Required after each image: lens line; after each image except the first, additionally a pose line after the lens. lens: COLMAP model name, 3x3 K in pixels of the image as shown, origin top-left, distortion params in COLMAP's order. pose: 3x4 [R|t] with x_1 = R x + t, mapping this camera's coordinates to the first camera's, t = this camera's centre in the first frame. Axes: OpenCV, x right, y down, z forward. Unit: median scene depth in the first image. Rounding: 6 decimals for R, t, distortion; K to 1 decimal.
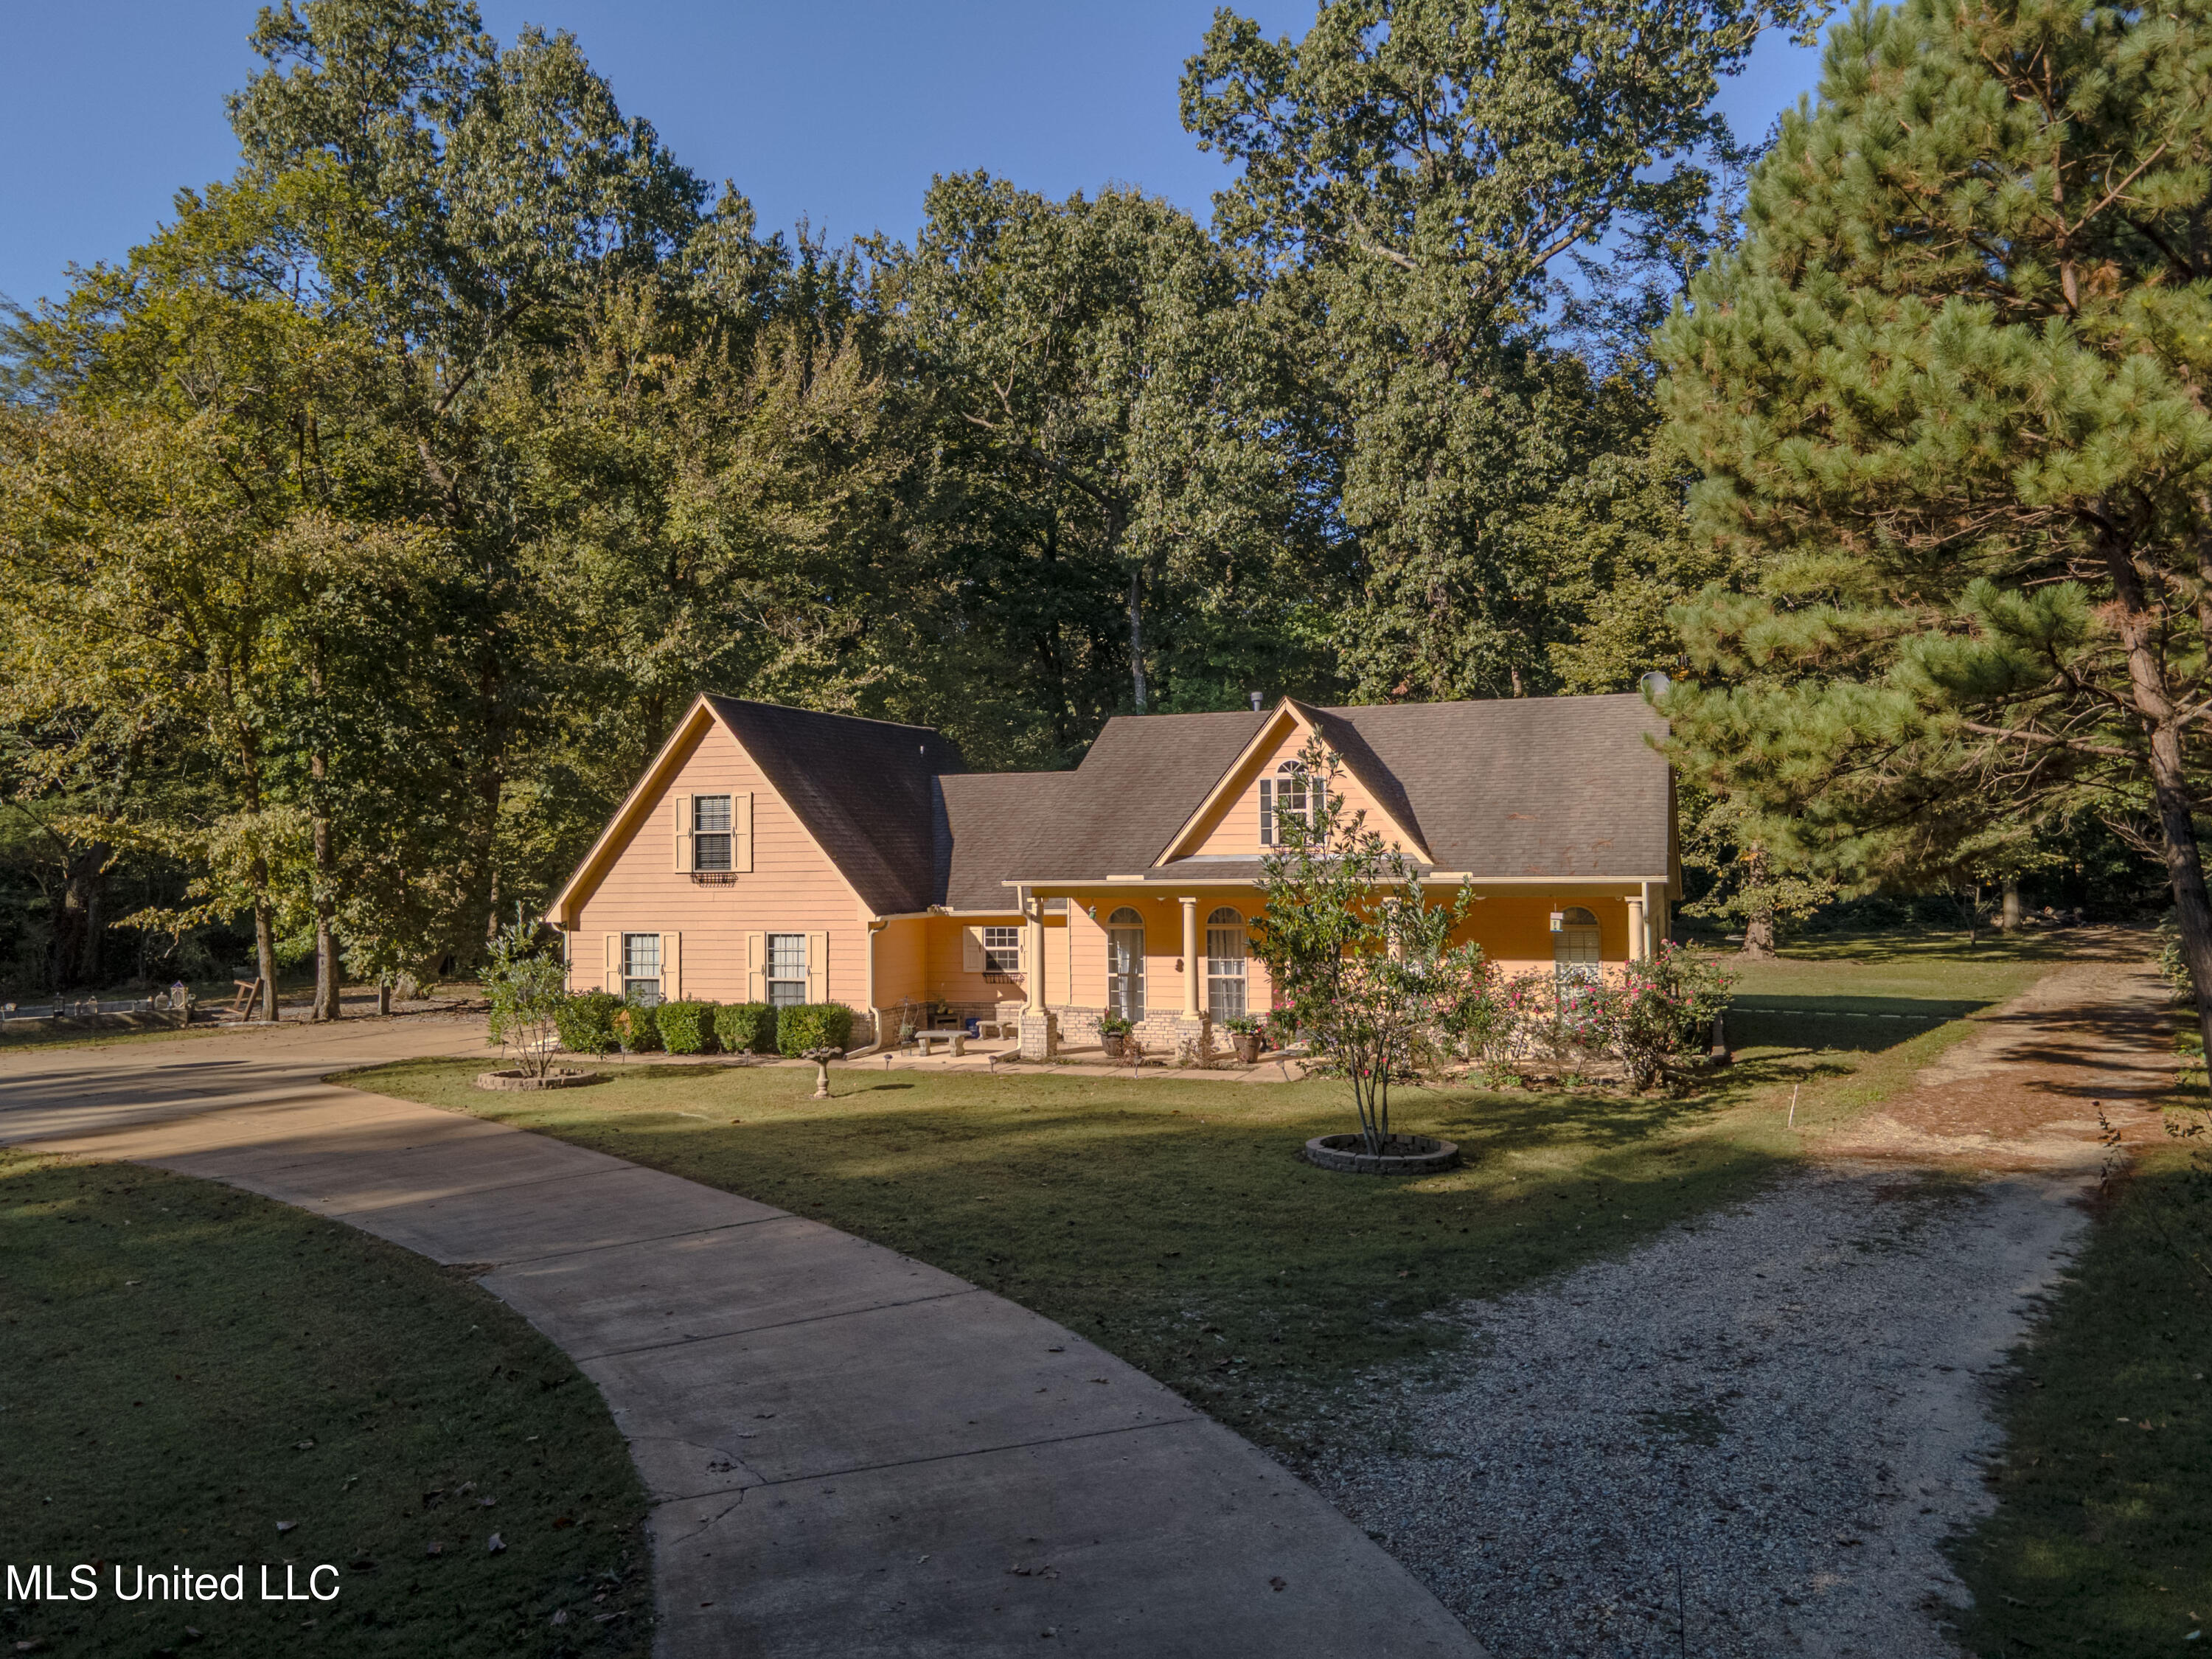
lens RADIAL K [[1646.2, 0, 1106.0], [0, 1646.2, 829.5], [0, 0, 1]] dist [0.044283, -0.003876]
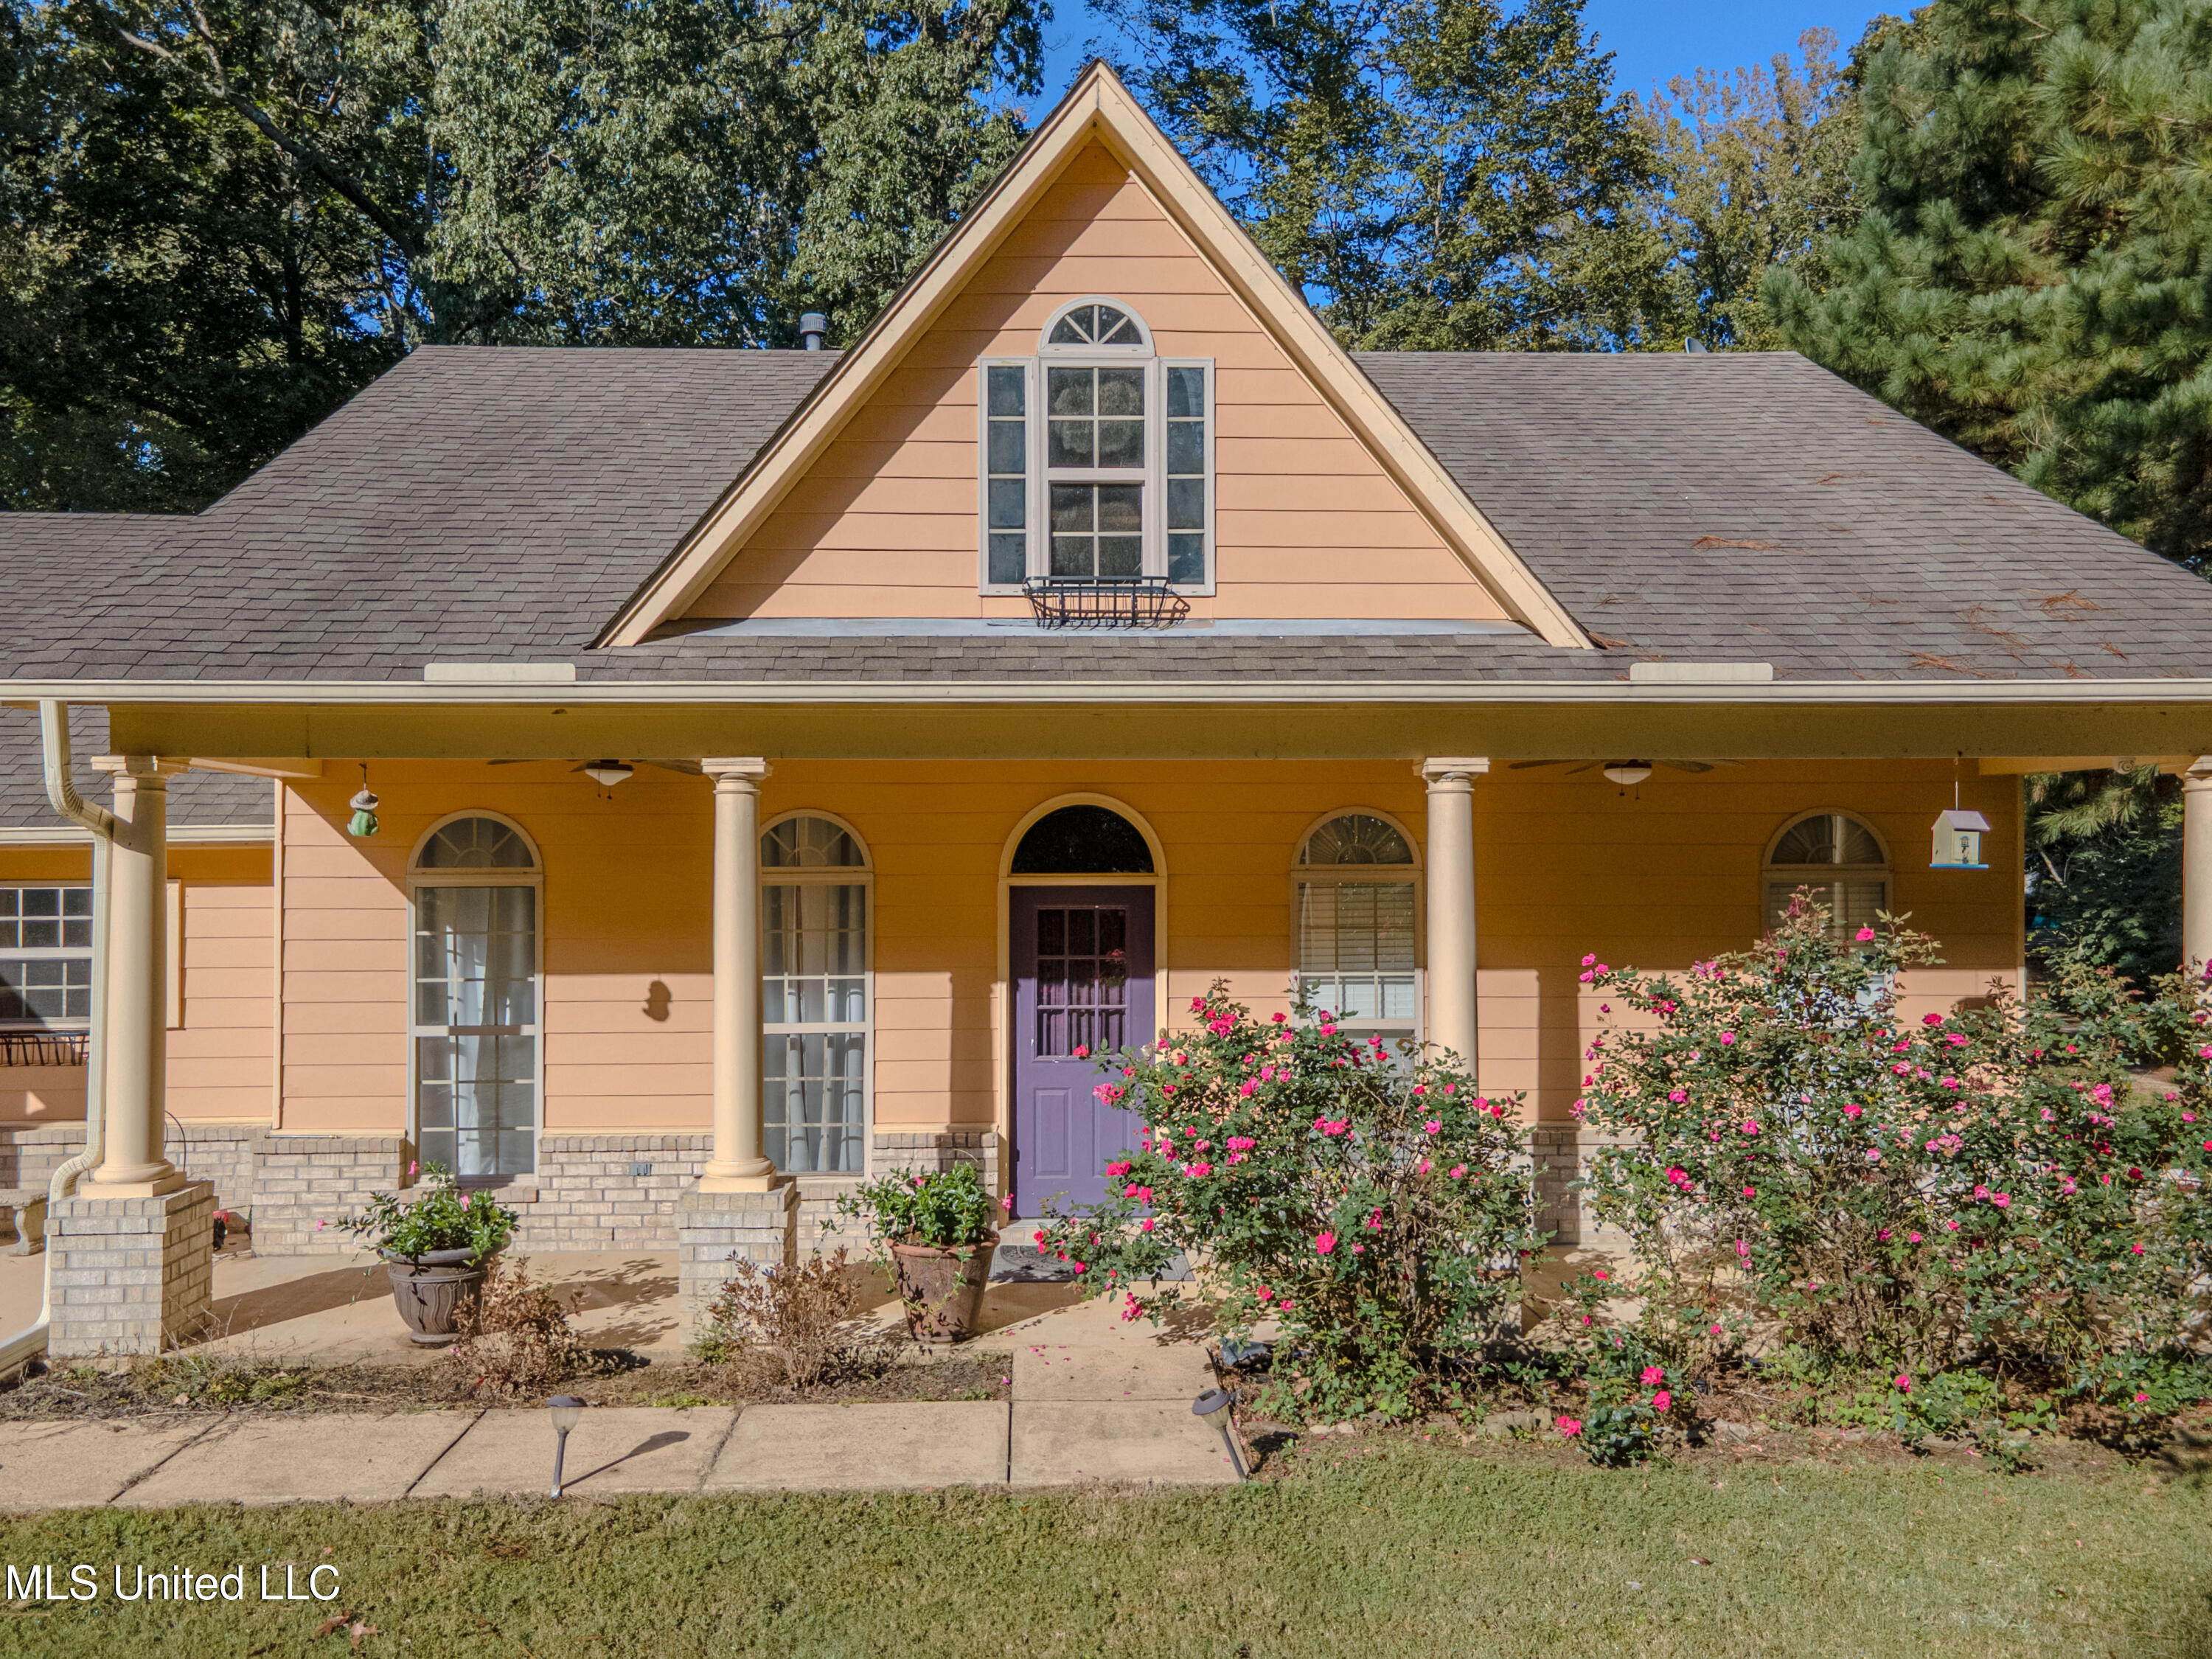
lens RADIAL K [[1715.0, 0, 1081.2], [0, 1715.0, 836.0], [0, 0, 1]] dist [0.002307, 0.095998]
pose [[0.926924, 0.019403, 0.374747, -0.004206], [-0.016790, 0.999807, -0.010236, 0.051091], [-0.374873, 0.003196, 0.927071, 0.633195]]
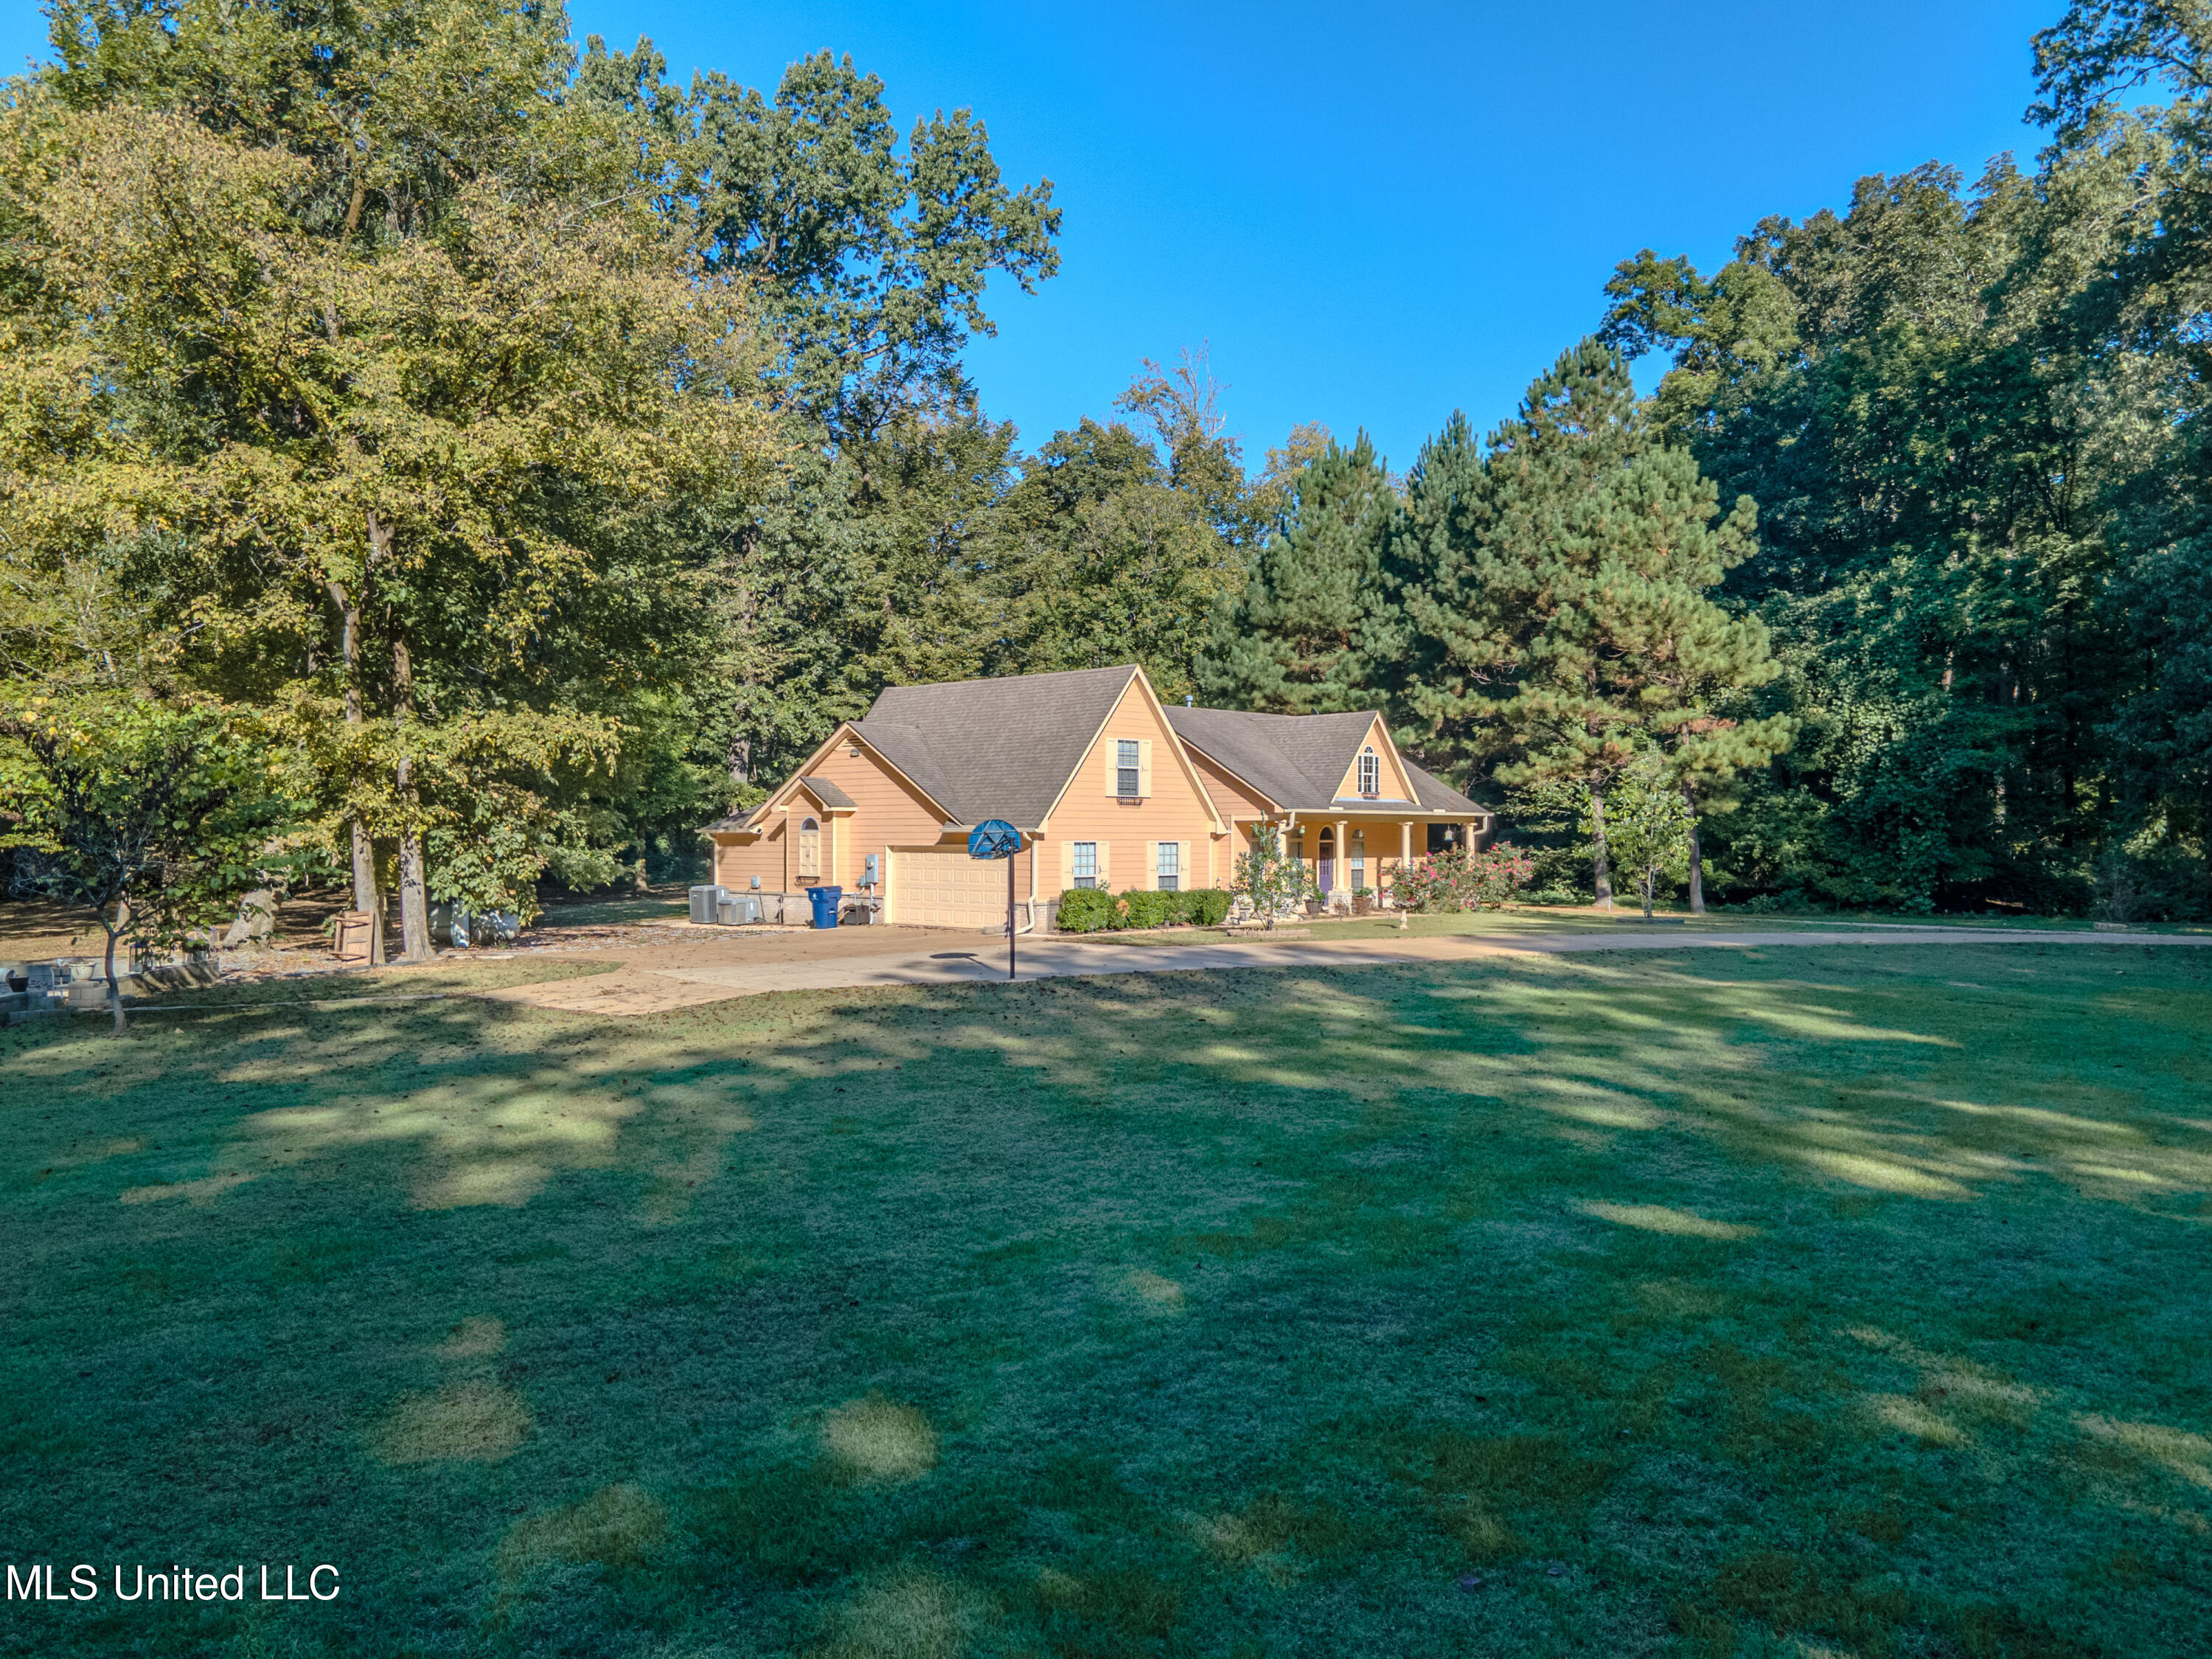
lens RADIAL K [[1646.2, 0, 1106.0], [0, 1646.2, 829.5], [0, 0, 1]] dist [0.044283, -0.003876]
pose [[0.394806, 0.016663, 0.918613, -1.479612], [-0.026271, 0.999631, -0.006841, 0.061920], [-0.918389, -0.021432, 0.395098, 0.485748]]
